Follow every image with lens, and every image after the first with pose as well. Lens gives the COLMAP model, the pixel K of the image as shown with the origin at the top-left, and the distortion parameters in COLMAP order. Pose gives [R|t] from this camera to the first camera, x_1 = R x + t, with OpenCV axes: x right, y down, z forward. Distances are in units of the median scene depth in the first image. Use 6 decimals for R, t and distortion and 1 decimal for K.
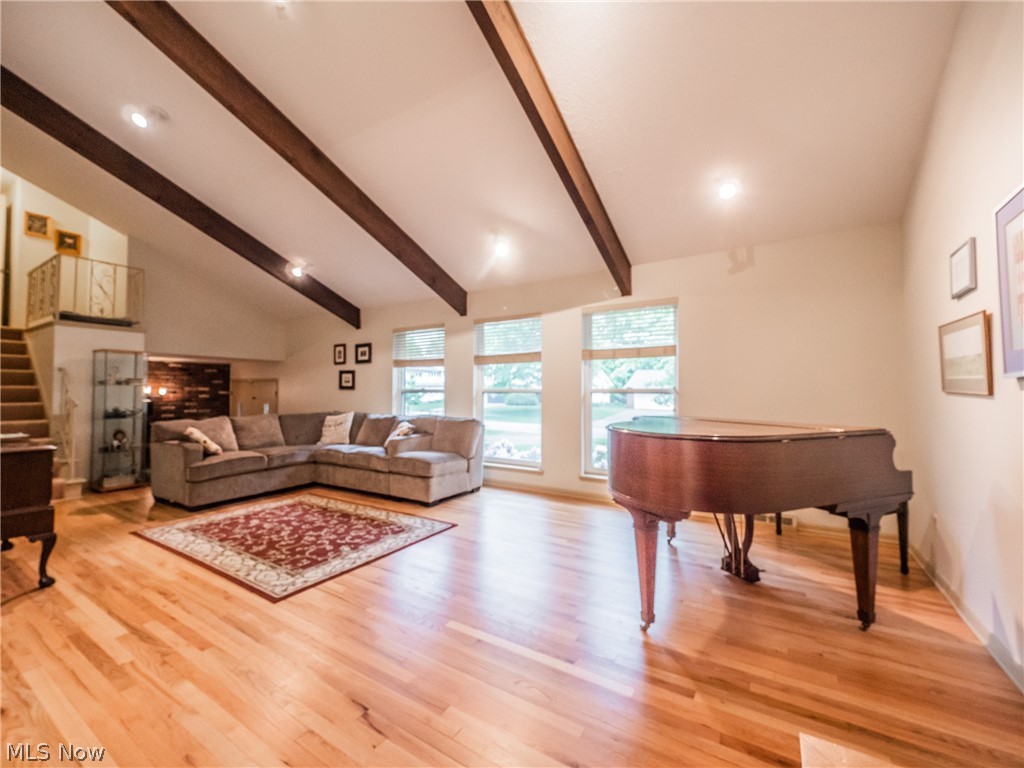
lens RADIAL K [[424.0, 0, 512.4], [0, 424.0, 383.5], [0, 0, 1]] dist [0.019819, -0.009408]
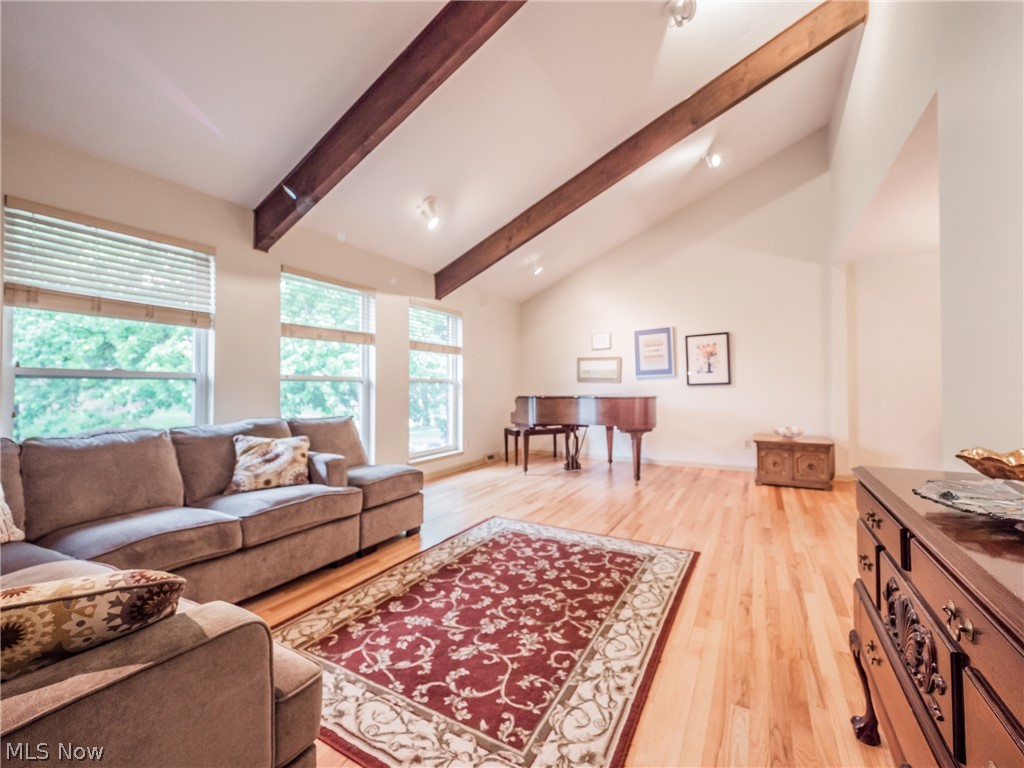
lens RADIAL K [[424.0, 0, 511.6], [0, 424.0, 385.2], [0, 0, 1]] dist [0.019819, -0.009408]
pose [[-0.043536, 0.006766, 0.999029, -0.852124], [-0.013358, 0.999884, -0.007354, 0.033763], [-0.998963, -0.013665, -0.043440, 0.783955]]
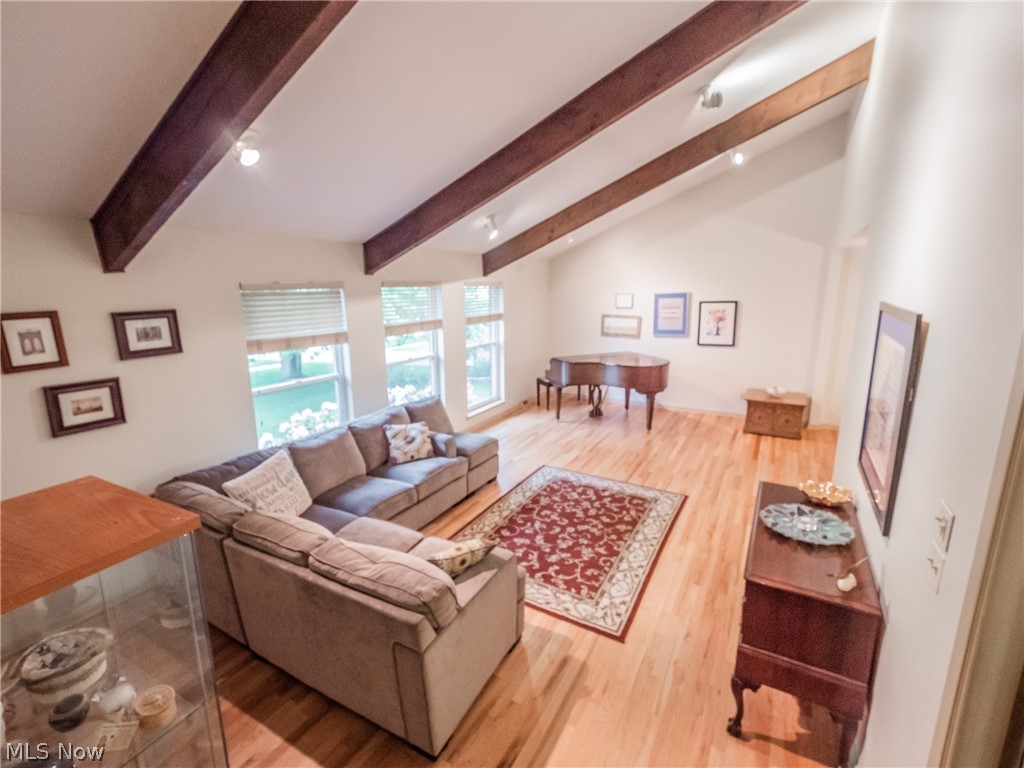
lens RADIAL K [[452.6, 0, 507.9], [0, 452.6, 383.9], [0, 0, 1]] dist [0.017480, -0.004562]
pose [[-0.029155, -0.214980, 0.976183, -1.135794], [-0.008700, 0.976616, 0.214816, -0.170553], [-0.999537, -0.002230, -0.030344, 0.901538]]
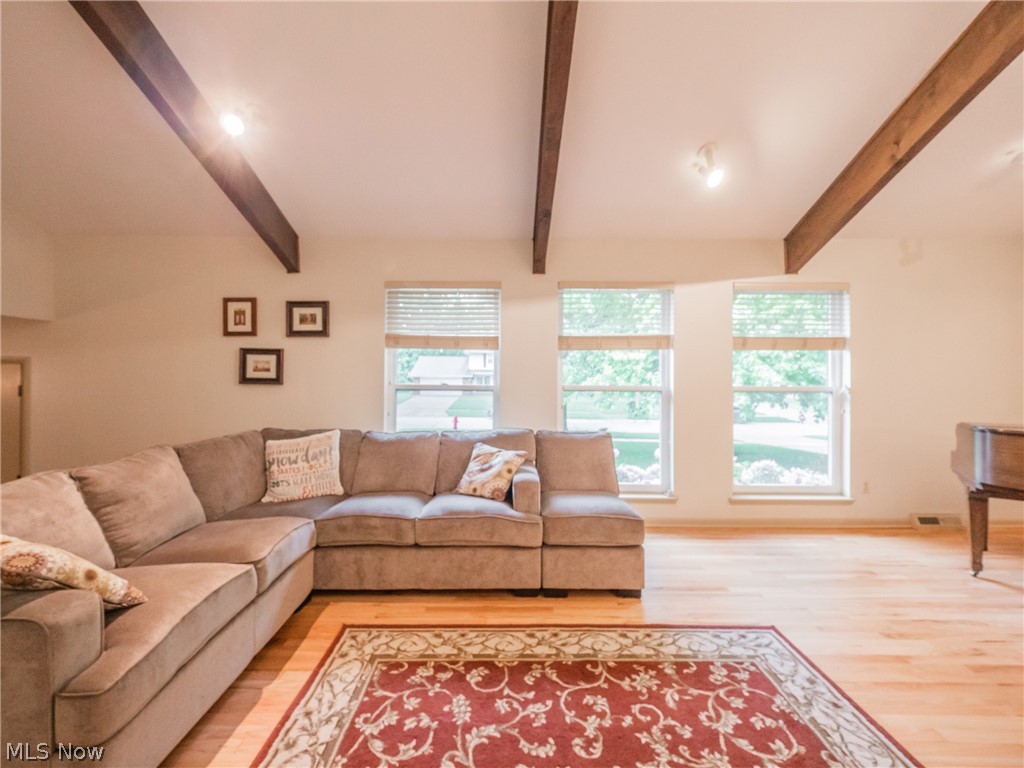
lens RADIAL K [[424.0, 0, 513.1], [0, 424.0, 376.5], [0, 0, 1]] dist [0.019819, -0.009408]
pose [[0.843207, 0.006768, 0.537546, -0.583054], [-0.014276, 0.999850, 0.009806, -0.008132], [-0.537399, -0.015943, 0.843177, 0.548108]]
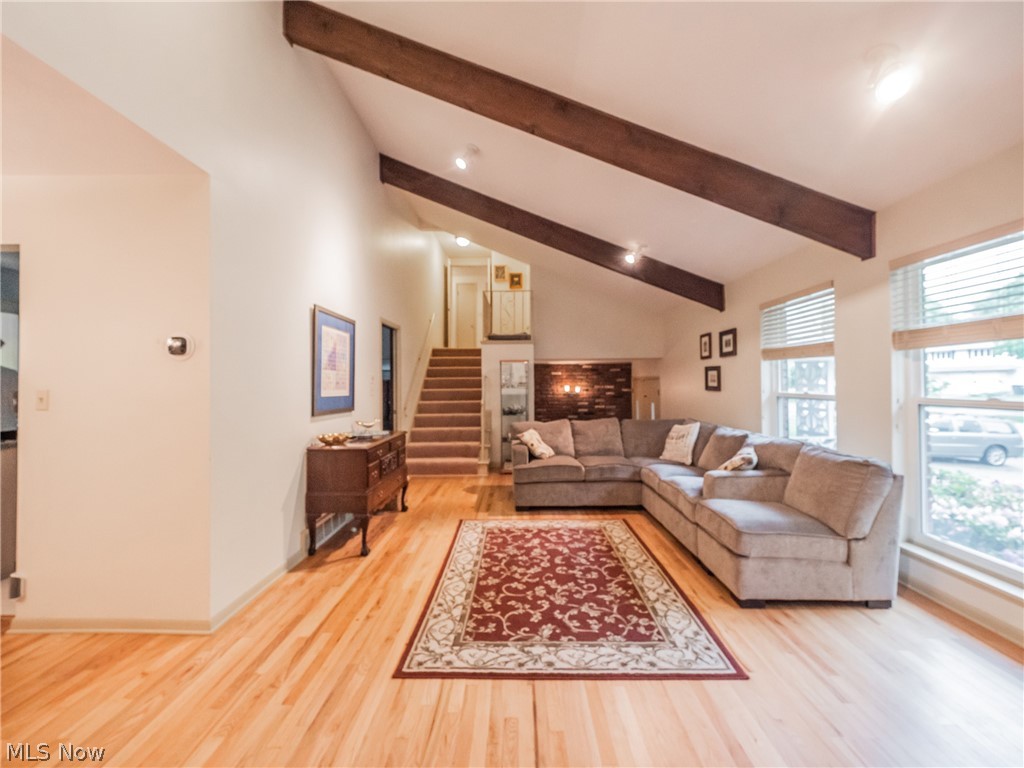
lens RADIAL K [[424.0, 0, 507.8], [0, 424.0, 376.3], [0, 0, 1]] dist [0.019819, -0.009408]
pose [[0.511515, -0.019046, -0.859064, 0.130909], [0.025780, 0.999644, -0.006813, -0.023683], [0.858888, -0.018662, 0.511824, 0.389828]]
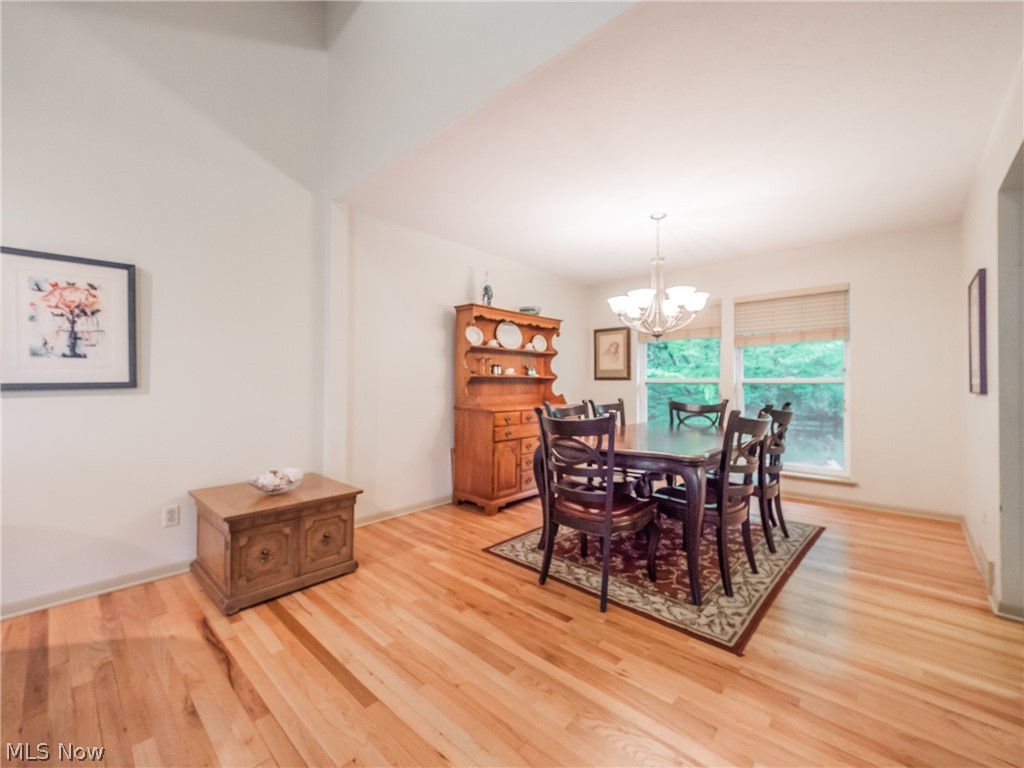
lens RADIAL K [[424.0, 0, 503.8], [0, 424.0, 379.1], [0, 0, 1]] dist [0.019819, -0.009408]
pose [[-0.982437, -0.001275, 0.186593, -0.248506], [-0.007361, 0.999463, -0.031928, 0.018488], [-0.186452, -0.032741, -0.981918, 0.555993]]
